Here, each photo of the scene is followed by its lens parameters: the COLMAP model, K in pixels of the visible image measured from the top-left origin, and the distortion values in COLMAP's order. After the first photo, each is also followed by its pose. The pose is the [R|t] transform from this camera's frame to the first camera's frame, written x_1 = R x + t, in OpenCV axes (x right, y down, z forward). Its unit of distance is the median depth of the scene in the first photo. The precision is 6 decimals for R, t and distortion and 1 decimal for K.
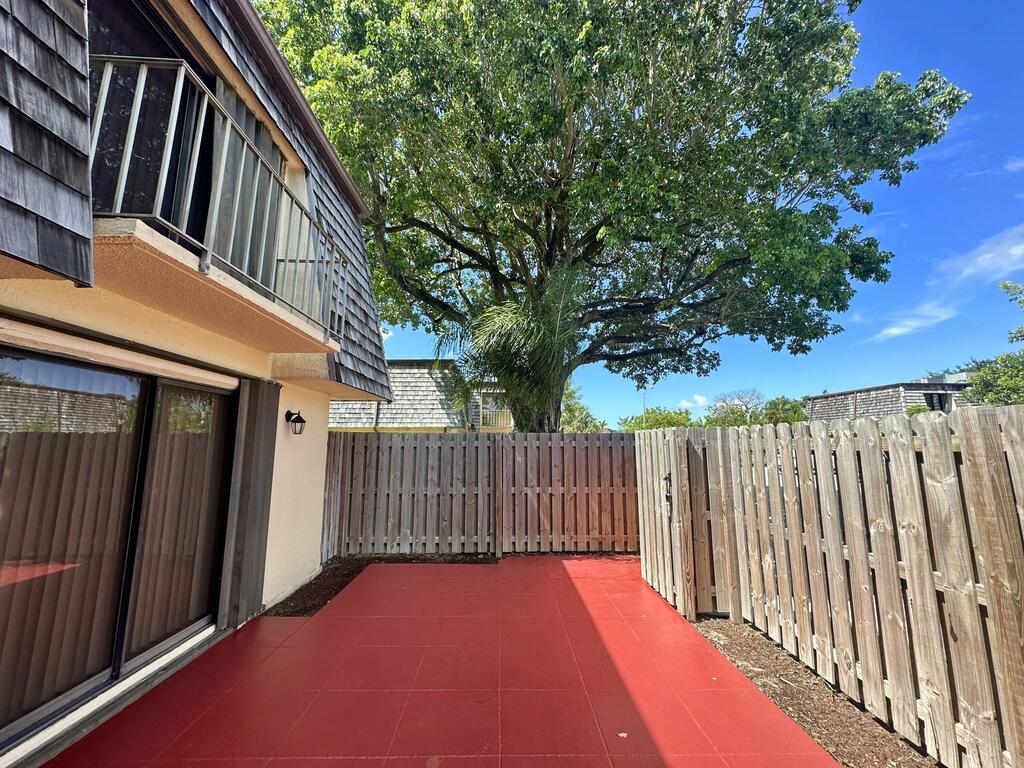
lens RADIAL K [[410.8, 0, 514.9], [0, 410.8, 382.1], [0, 0, 1]] dist [-0.002976, -0.000053]
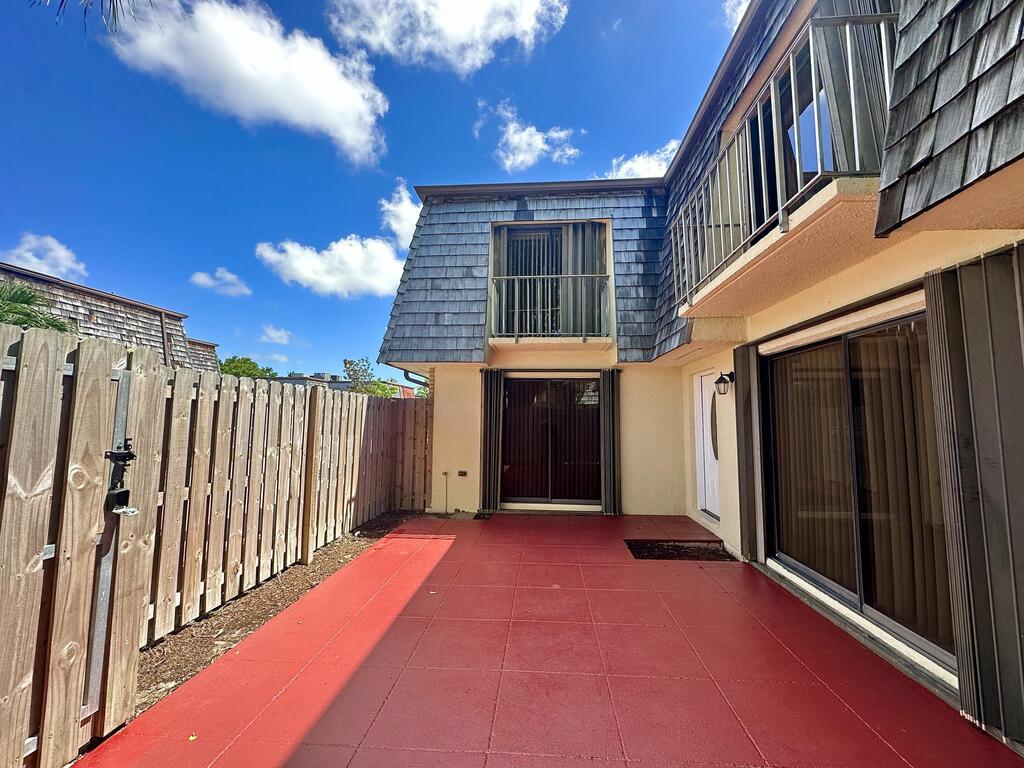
lens RADIAL K [[410.8, 0, 514.9], [0, 410.8, 382.1], [0, 0, 1]] dist [-0.002976, -0.000053]
pose [[-0.992994, 0.004498, 0.118081, -0.173071], [-0.024473, 0.969783, -0.242740, 0.404443], [-0.115604, -0.243930, -0.962878, 2.256218]]
